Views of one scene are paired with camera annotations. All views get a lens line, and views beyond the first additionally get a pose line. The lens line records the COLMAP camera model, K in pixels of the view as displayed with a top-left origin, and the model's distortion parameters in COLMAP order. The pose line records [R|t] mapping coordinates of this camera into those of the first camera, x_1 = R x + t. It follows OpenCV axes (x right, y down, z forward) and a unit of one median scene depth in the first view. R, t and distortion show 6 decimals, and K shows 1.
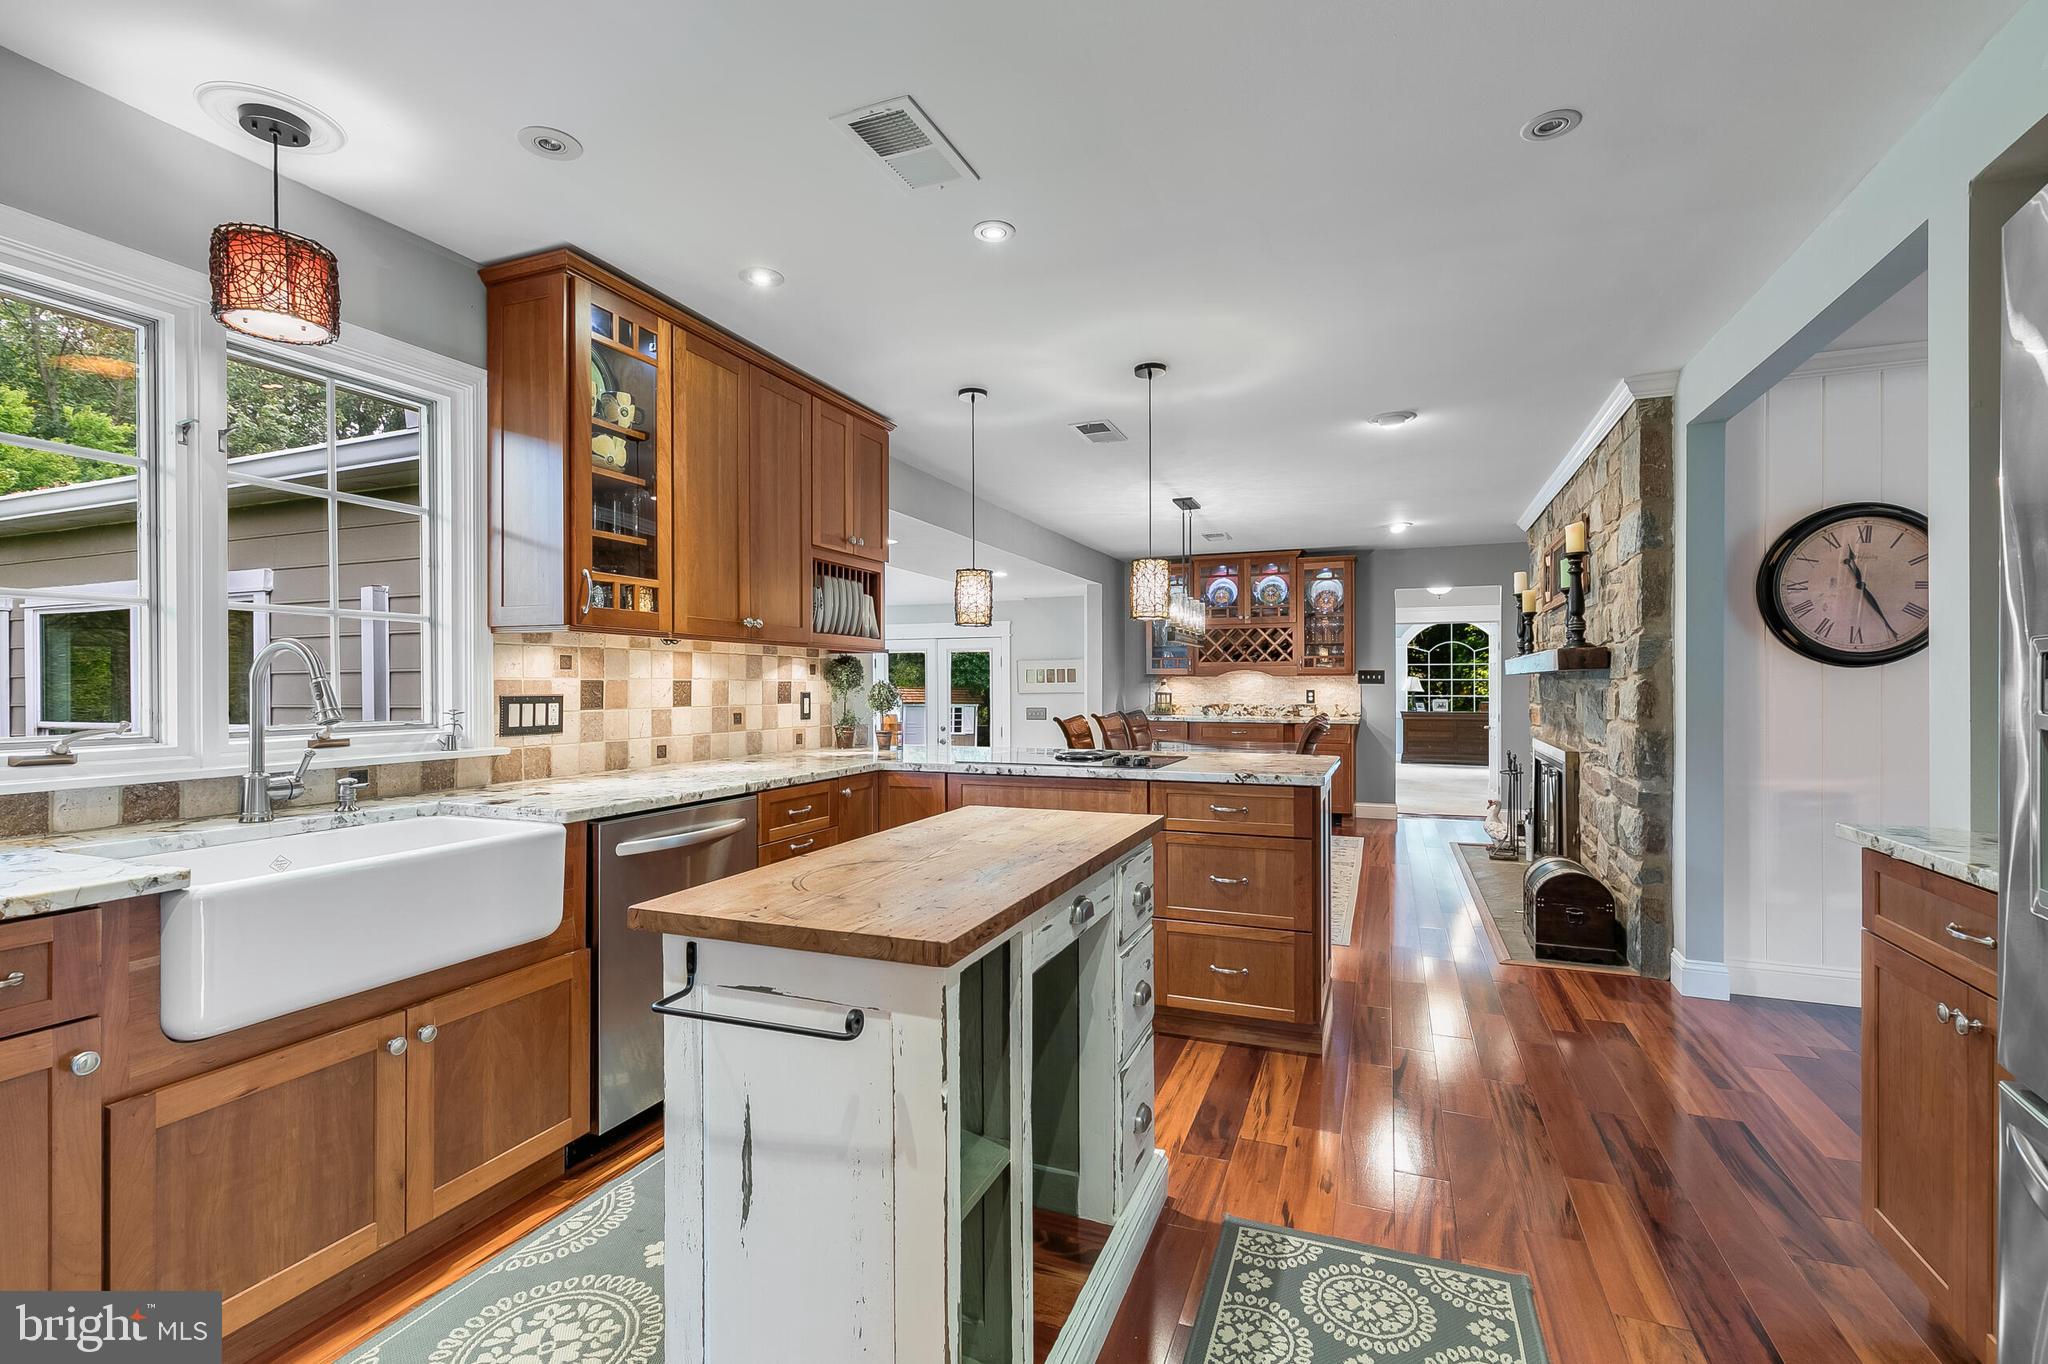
lens RADIAL K [[925.7, 0, 1020.9], [0, 925.7, 685.7], [0, 0, 1]] dist [0.008524, -0.000918]
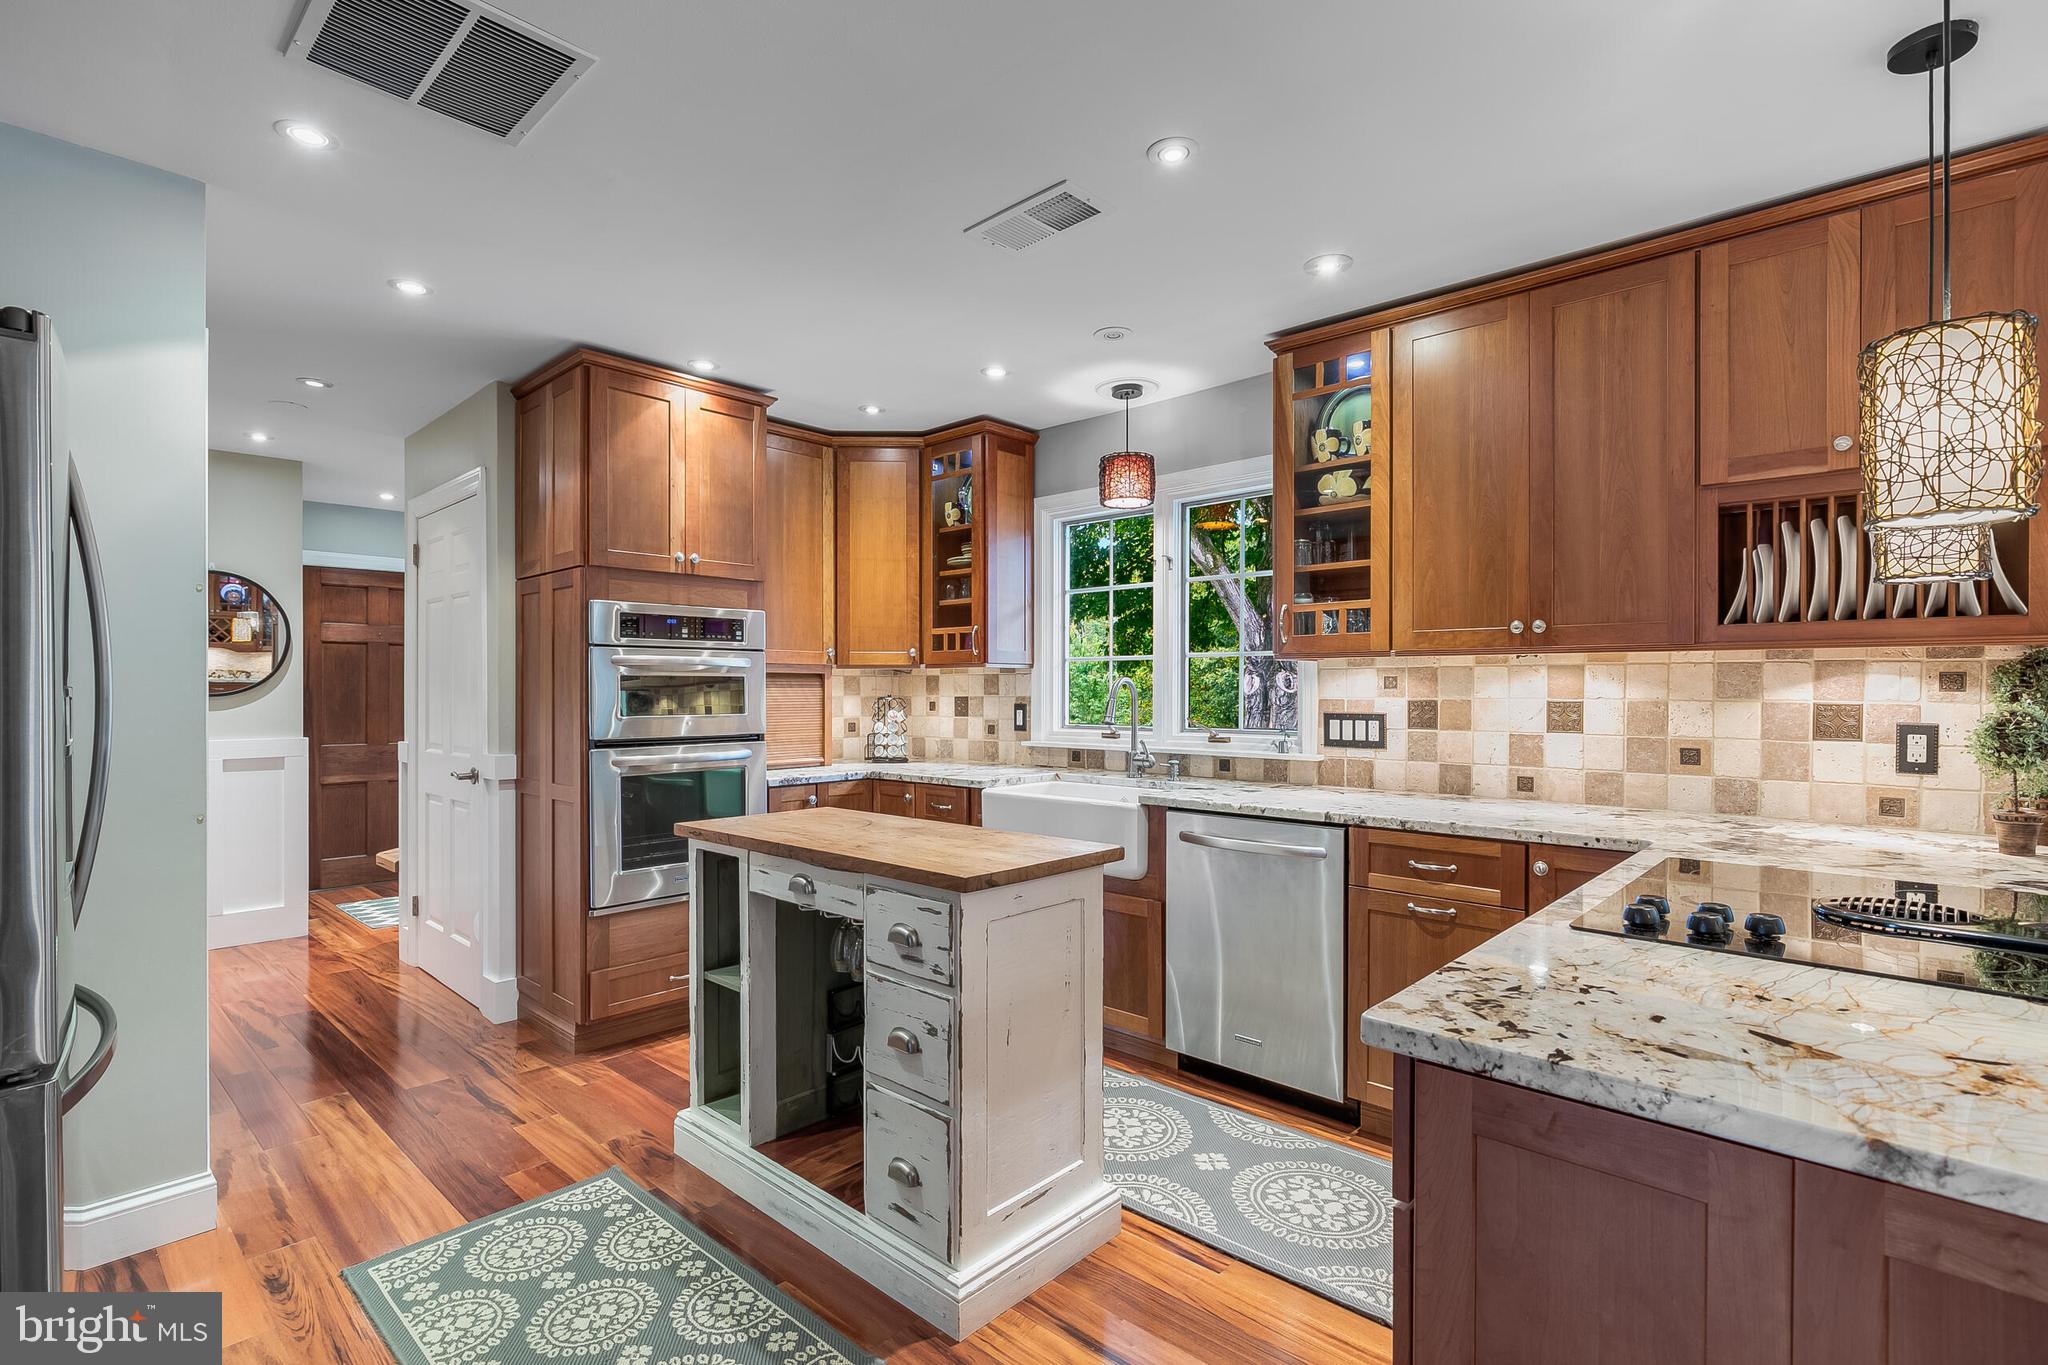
lens RADIAL K [[957.4, 0, 1019.7], [0, 957.4, 695.8], [0, 0, 1]] dist [-0.001143, -0.000859]
pose [[-0.359661, 0.006949, -0.933057, 0.604608], [-0.001600, 0.999966, 0.008064, -0.016515], [0.933082, 0.004394, -0.359638, 0.888749]]
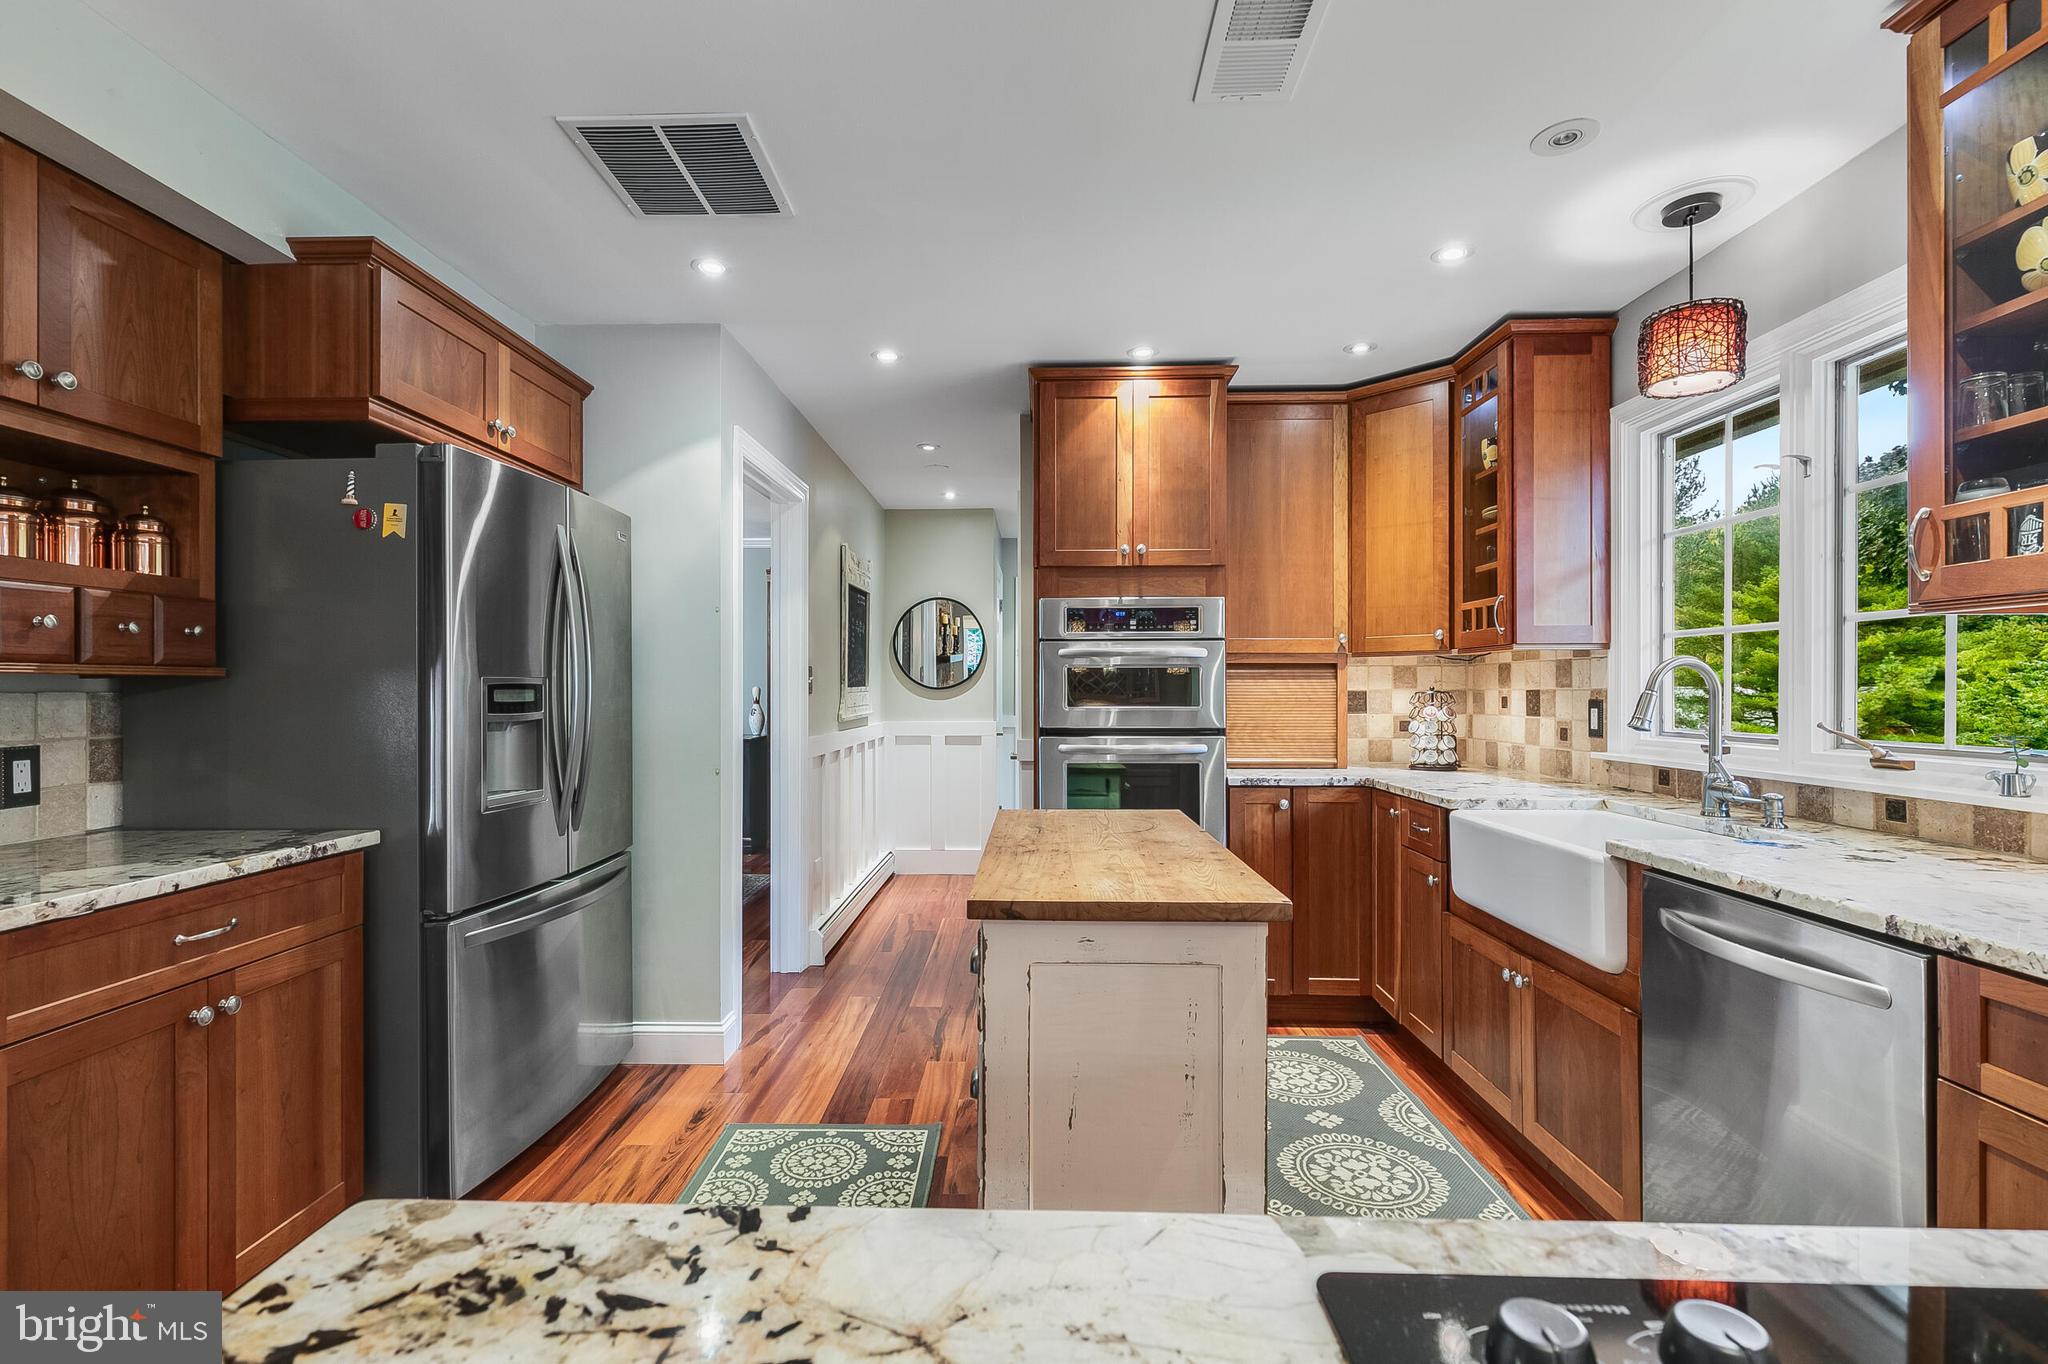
lens RADIAL K [[931.9, 0, 1007.1], [0, 931.9, 687.3], [0, 0, 1]] dist [0.005130, -0.000495]
pose [[-0.939393, 0.001571, -0.342840, 0.235055], [0.001577, 0.999999, 0.000262, -0.008049], [0.342840, -0.000294, -0.939394, 1.082507]]
